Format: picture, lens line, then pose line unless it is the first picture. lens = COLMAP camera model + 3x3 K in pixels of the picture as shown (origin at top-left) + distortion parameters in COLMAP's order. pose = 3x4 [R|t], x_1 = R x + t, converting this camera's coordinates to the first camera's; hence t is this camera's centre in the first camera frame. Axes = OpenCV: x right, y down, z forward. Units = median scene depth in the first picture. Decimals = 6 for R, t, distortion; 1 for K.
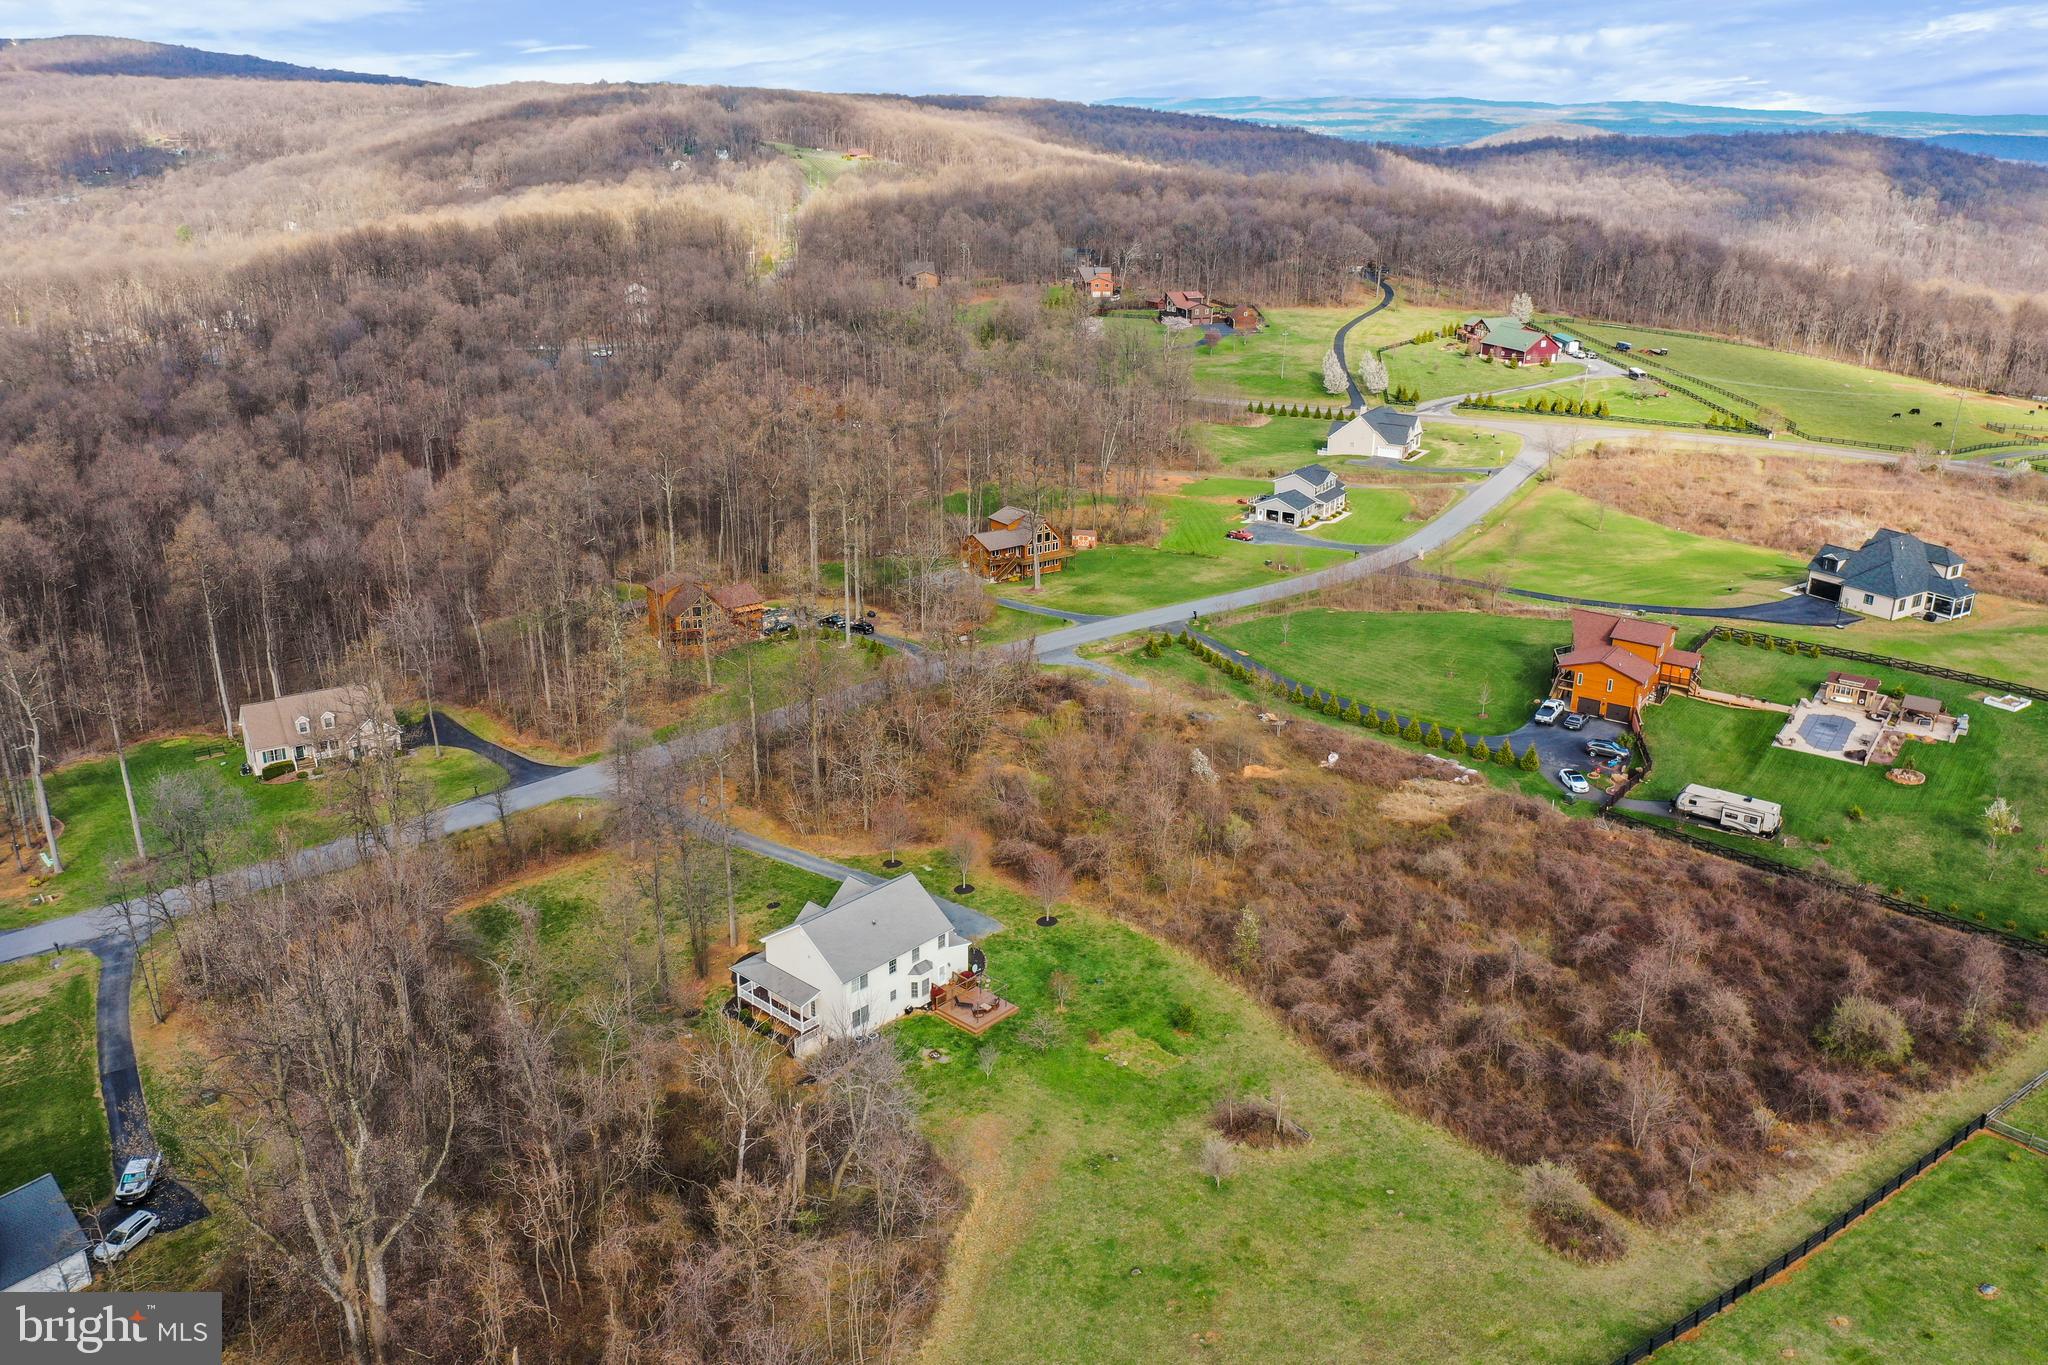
lens RADIAL K [[1597.9, 0, 1024.0], [0, 1597.9, 682.5], [0, 0, 1]] dist [-0.008330, -0.006913]
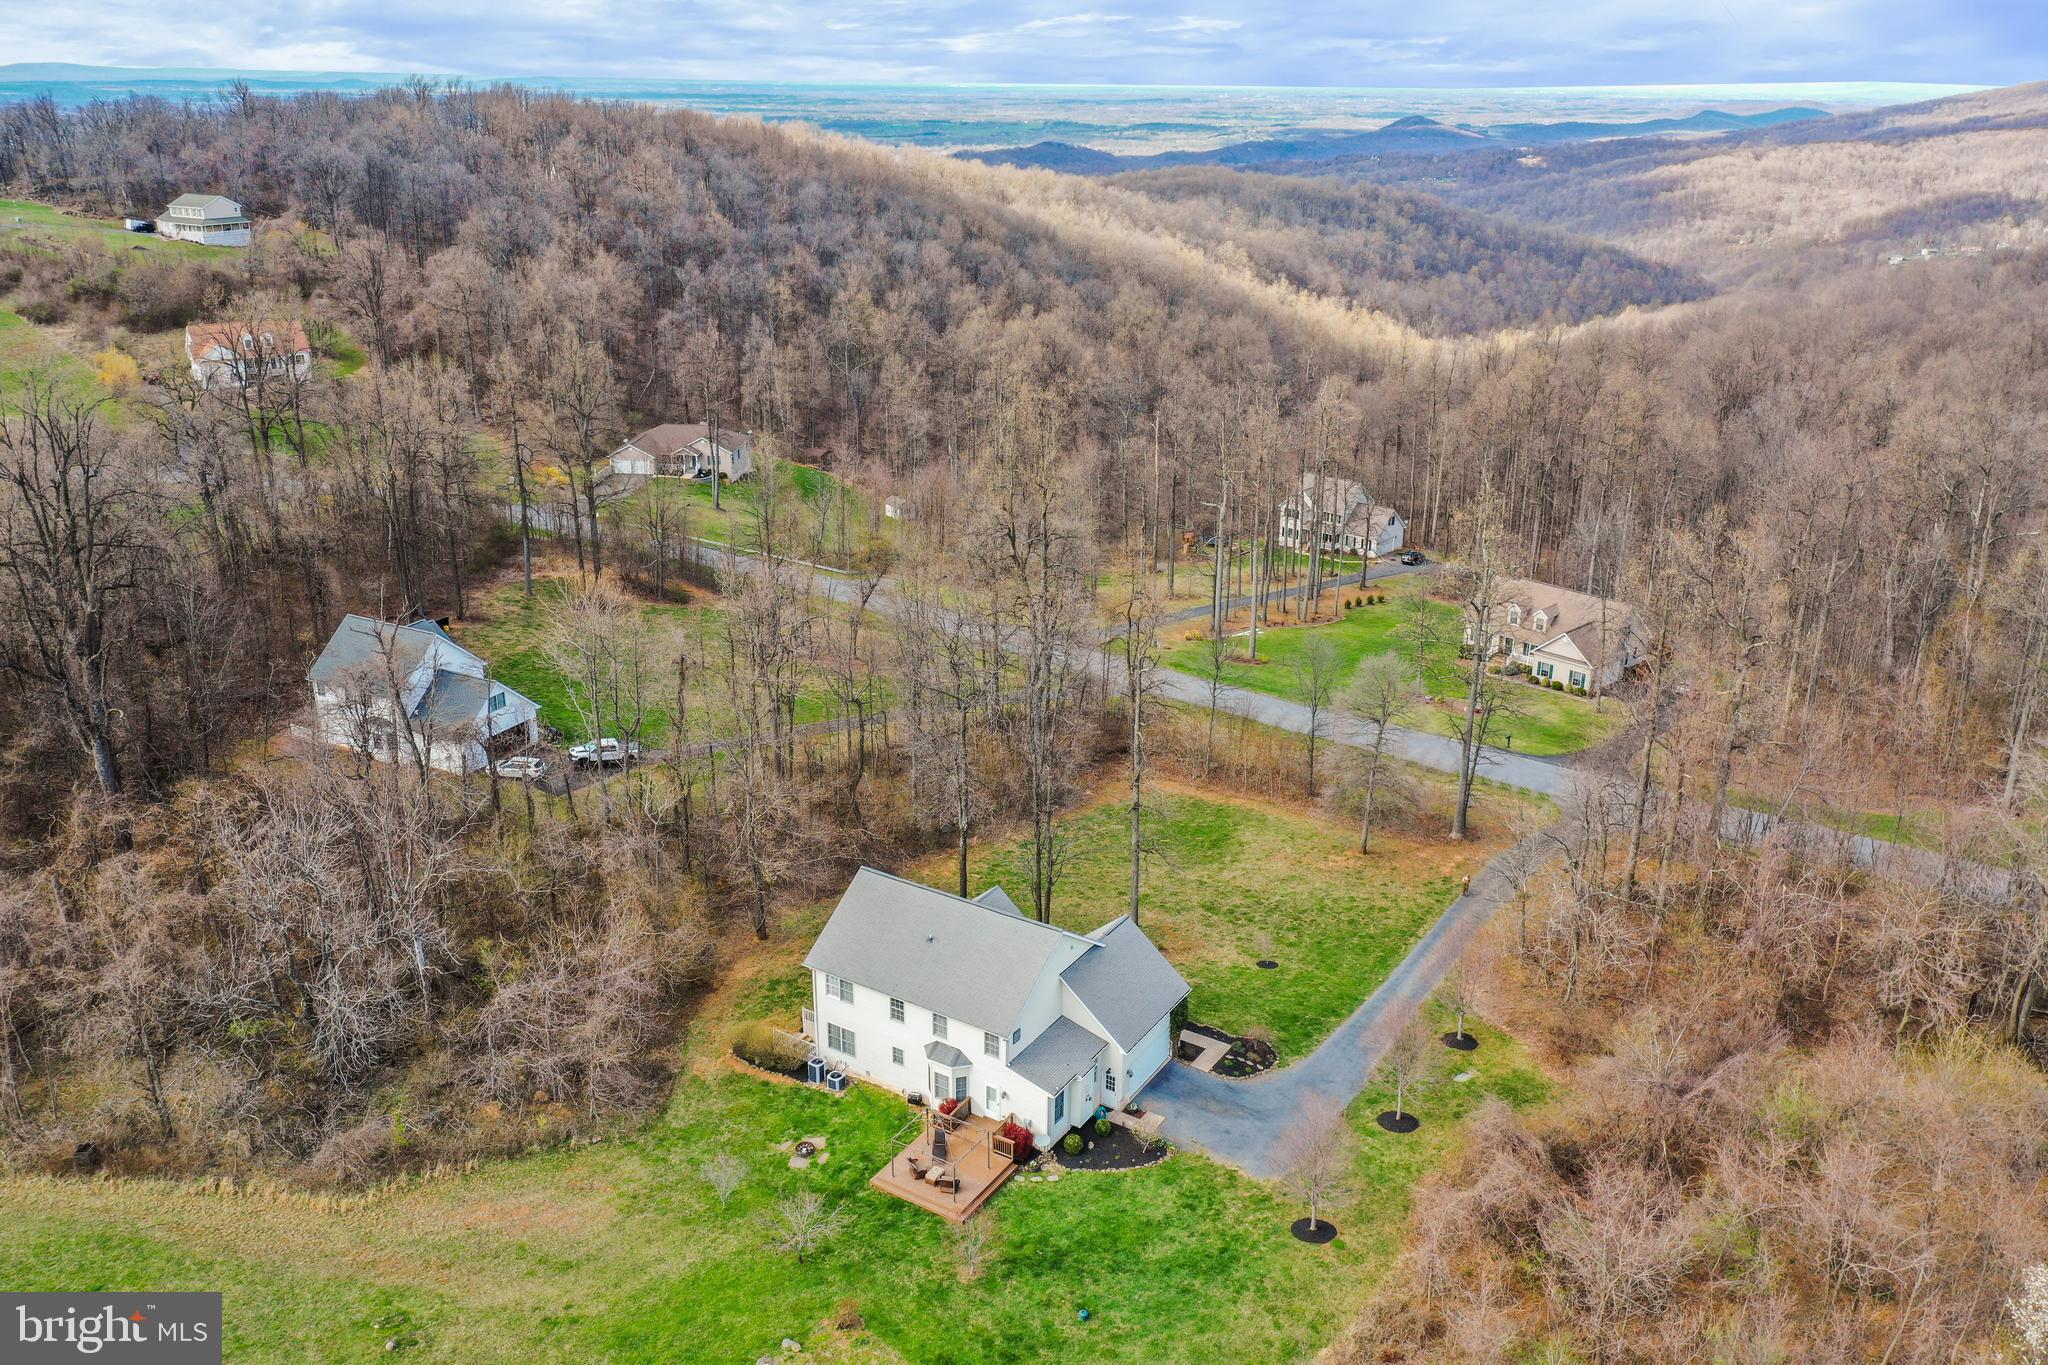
lens RADIAL K [[1625.1, 0, 1010.4], [0, 1625.1, 678.4], [0, 0, 1]] dist [-0.008016, -0.001185]
pose [[0.163979, 0.333187, -0.928492, 0.370970], [-0.344777, 0.901230, 0.262514, -0.093224], [0.924251, 0.277076, 0.262658, 0.673322]]
